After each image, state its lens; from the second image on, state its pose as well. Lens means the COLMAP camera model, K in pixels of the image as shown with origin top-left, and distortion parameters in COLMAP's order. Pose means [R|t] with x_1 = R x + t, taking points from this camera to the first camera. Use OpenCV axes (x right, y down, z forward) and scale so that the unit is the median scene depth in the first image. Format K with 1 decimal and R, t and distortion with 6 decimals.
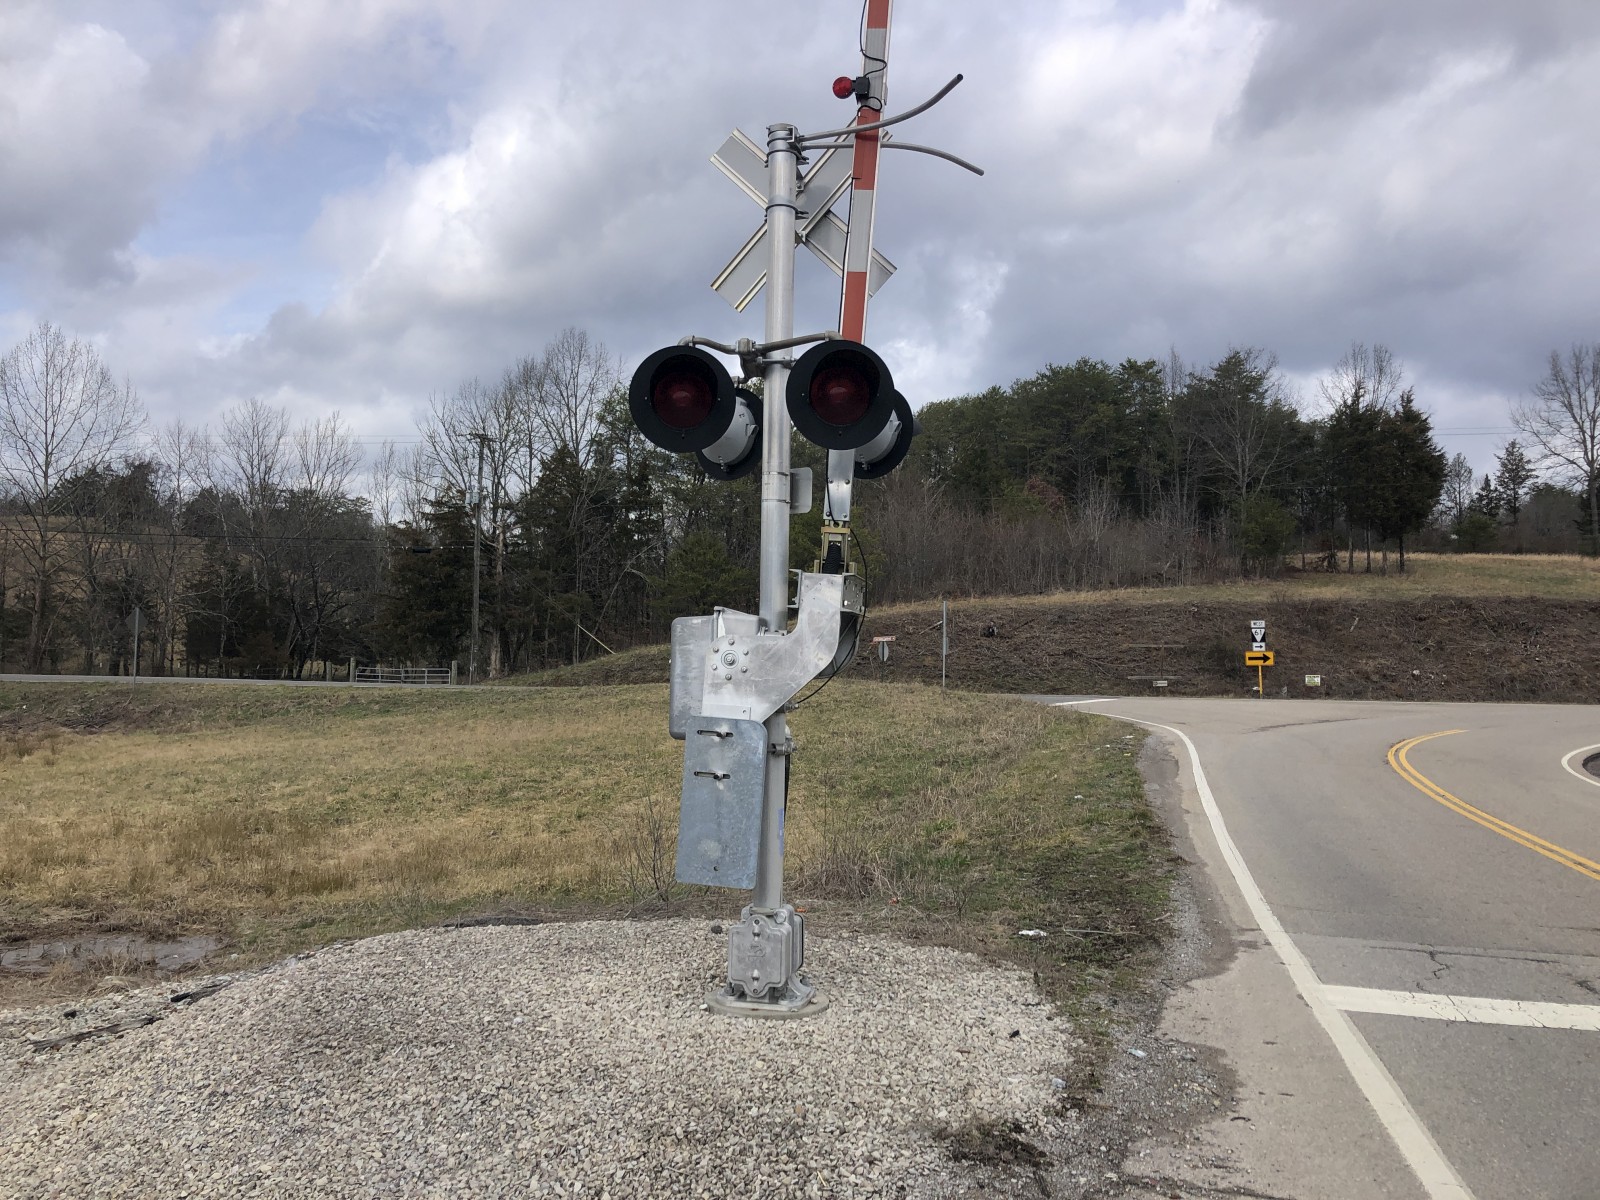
lens RADIAL K [[1288.4, 0, 783.9], [0, 1288.4, 611.4], [0, 0, 1]] dist [0.056572, -0.074260]
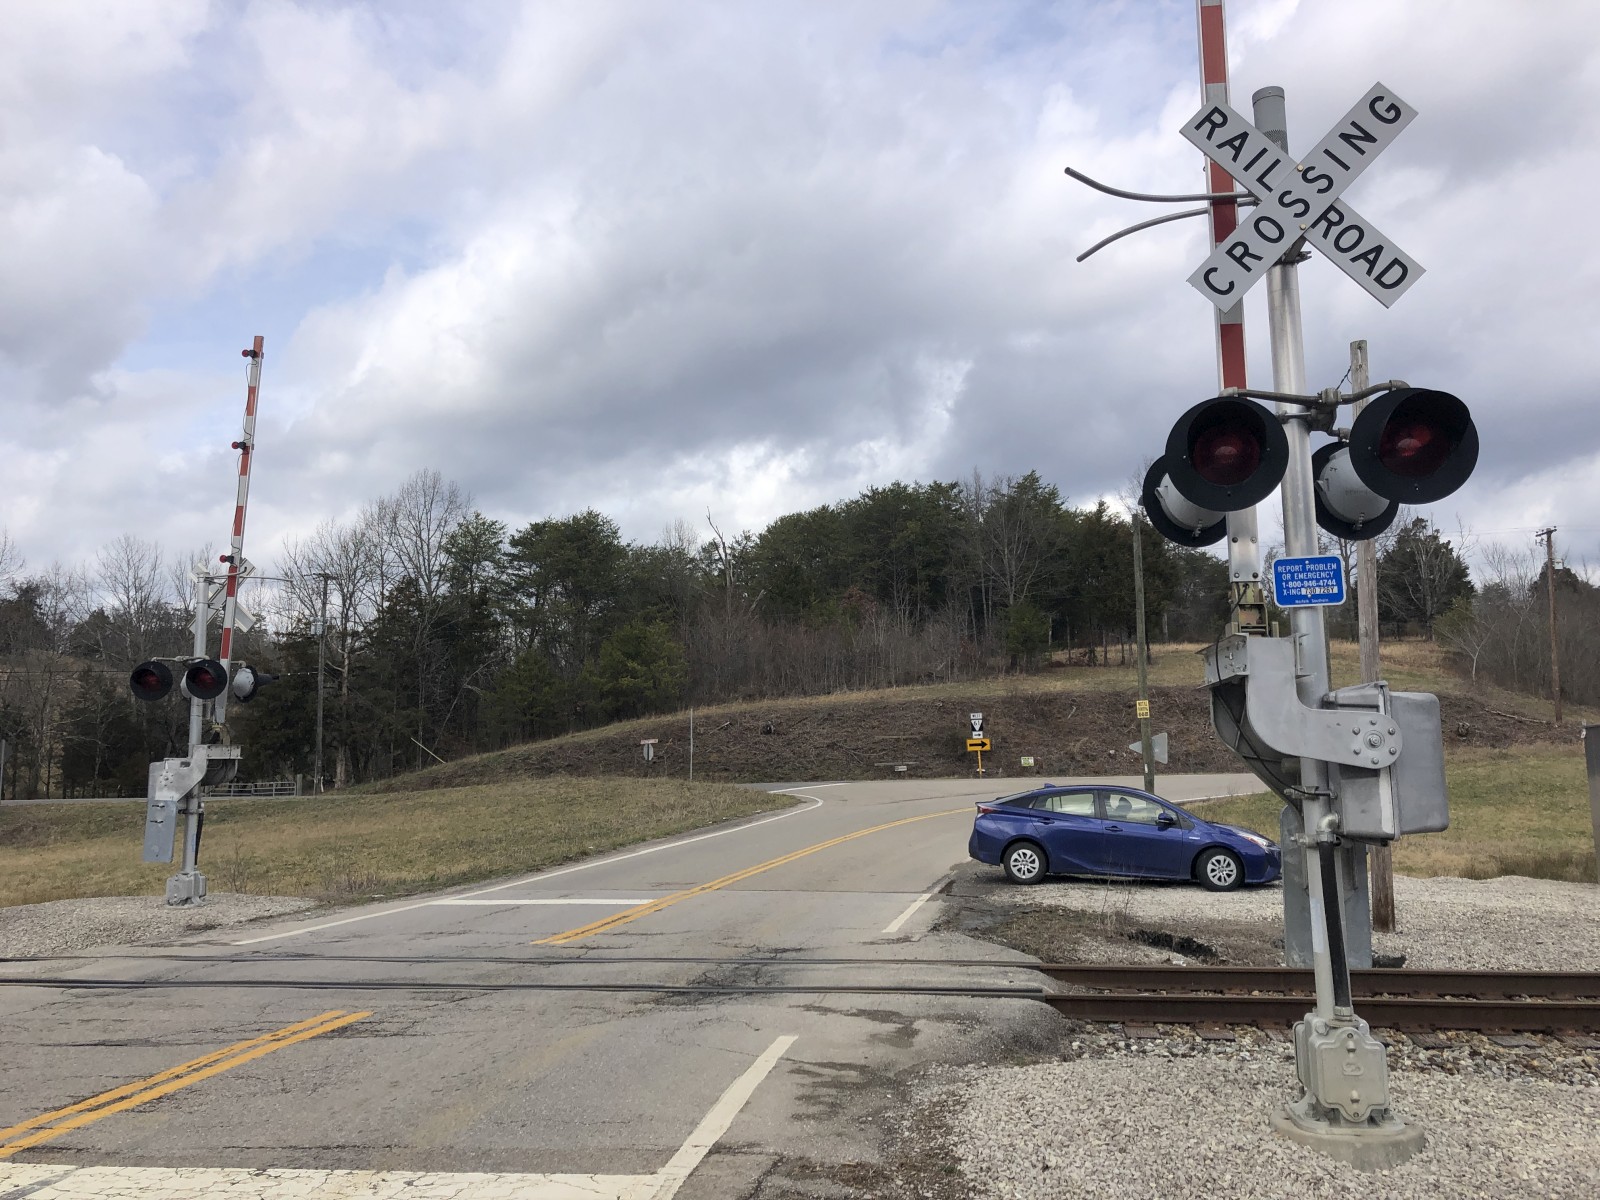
lens RADIAL K [[1288.4, 0, 806.9], [0, 1288.4, 596.1], [0, 0, 1]] dist [0.056572, -0.074260]
pose [[0.996516, -0.029282, 0.078092, 0.102251], [0.035797, 0.995875, -0.083378, -0.006295], [-0.075329, 0.085882, 0.993453, -0.172187]]
